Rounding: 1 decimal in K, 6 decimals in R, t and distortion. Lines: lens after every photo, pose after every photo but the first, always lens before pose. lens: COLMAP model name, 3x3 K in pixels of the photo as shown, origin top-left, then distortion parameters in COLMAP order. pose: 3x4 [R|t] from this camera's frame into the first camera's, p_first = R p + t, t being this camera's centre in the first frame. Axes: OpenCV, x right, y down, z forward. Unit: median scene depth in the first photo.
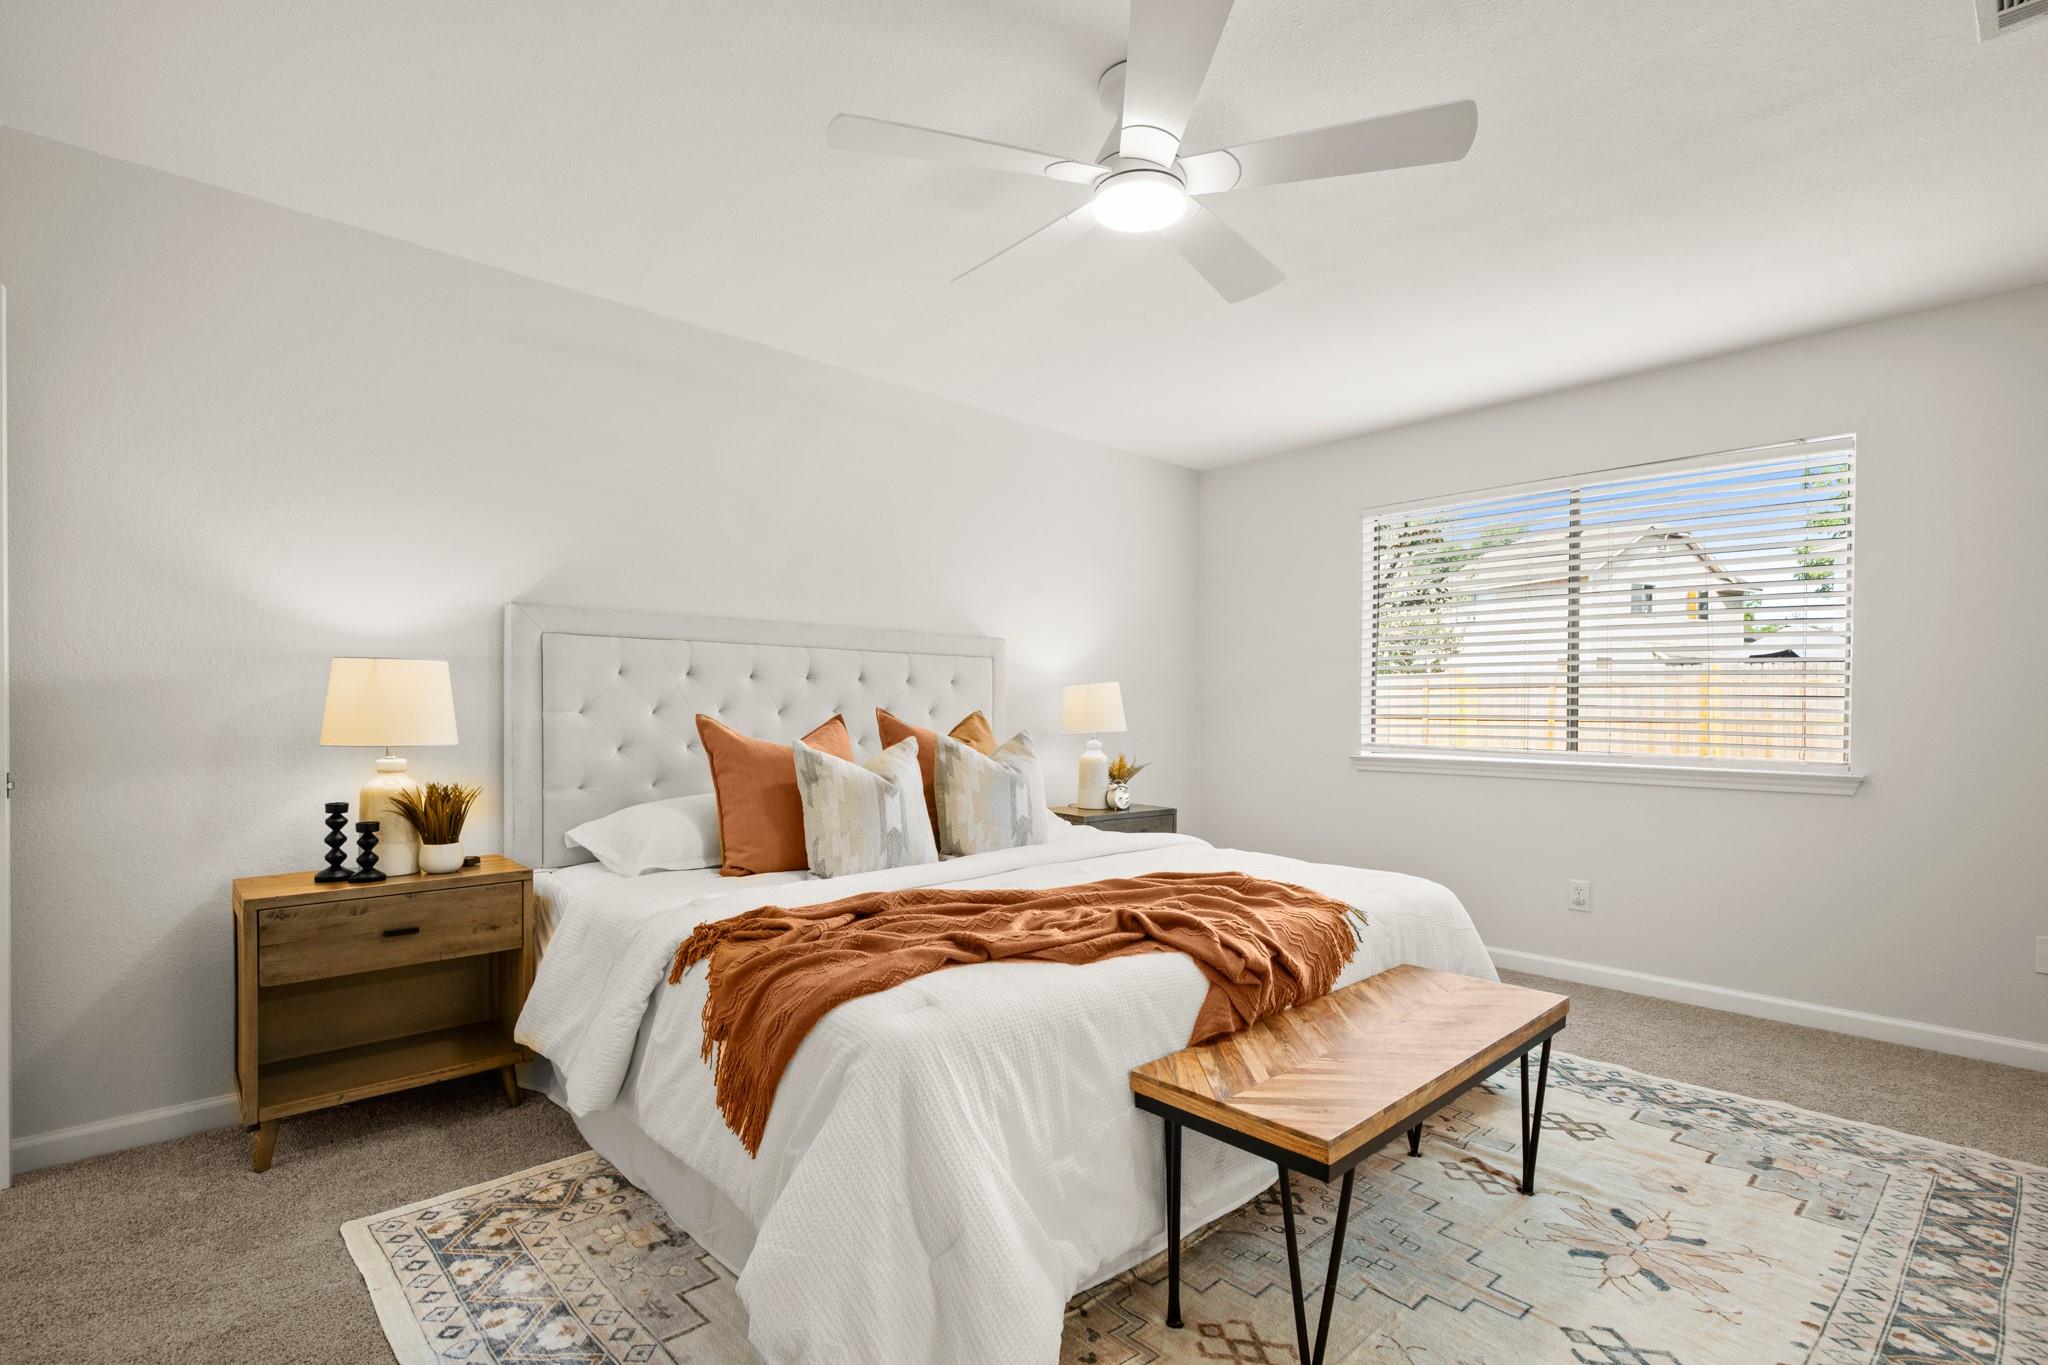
lens RADIAL K [[954.0, 0, 1021.7], [0, 954.0, 714.7], [0, 0, 1]] dist [0.001791, -0.002299]
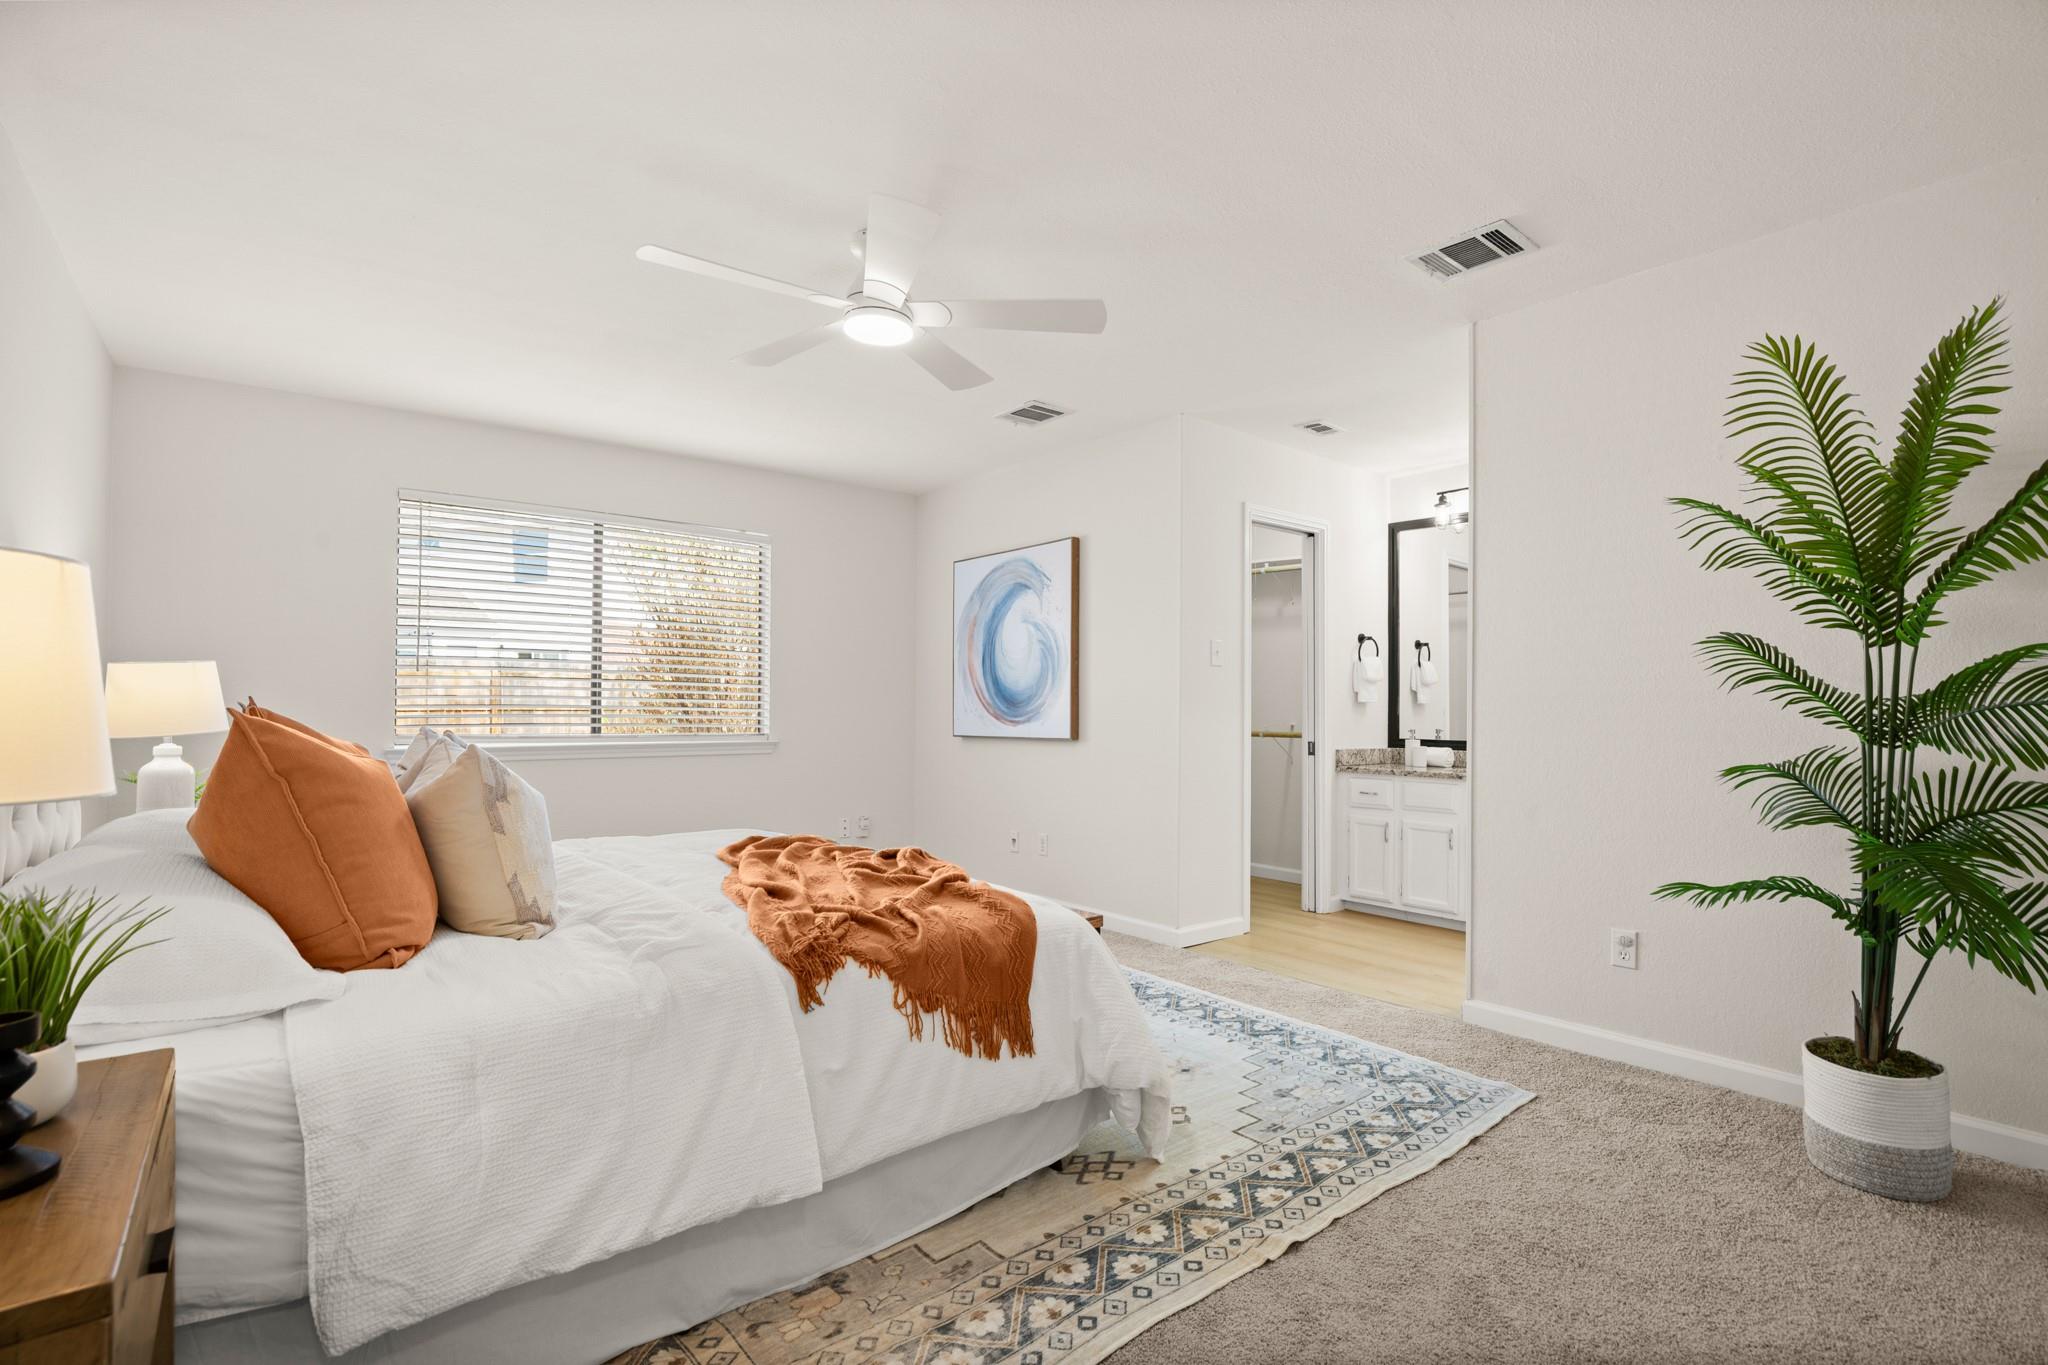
lens RADIAL K [[954.0, 0, 1019.8], [0, 954.0, 699.3], [0, 0, 1]] dist [0.001791, -0.002299]
pose [[0.061252, 0.003414, 0.998117, -0.932344], [-0.000733, 0.999994, -0.003375, -0.005109], [-0.998122, -0.000525, 0.061254, 0.559627]]
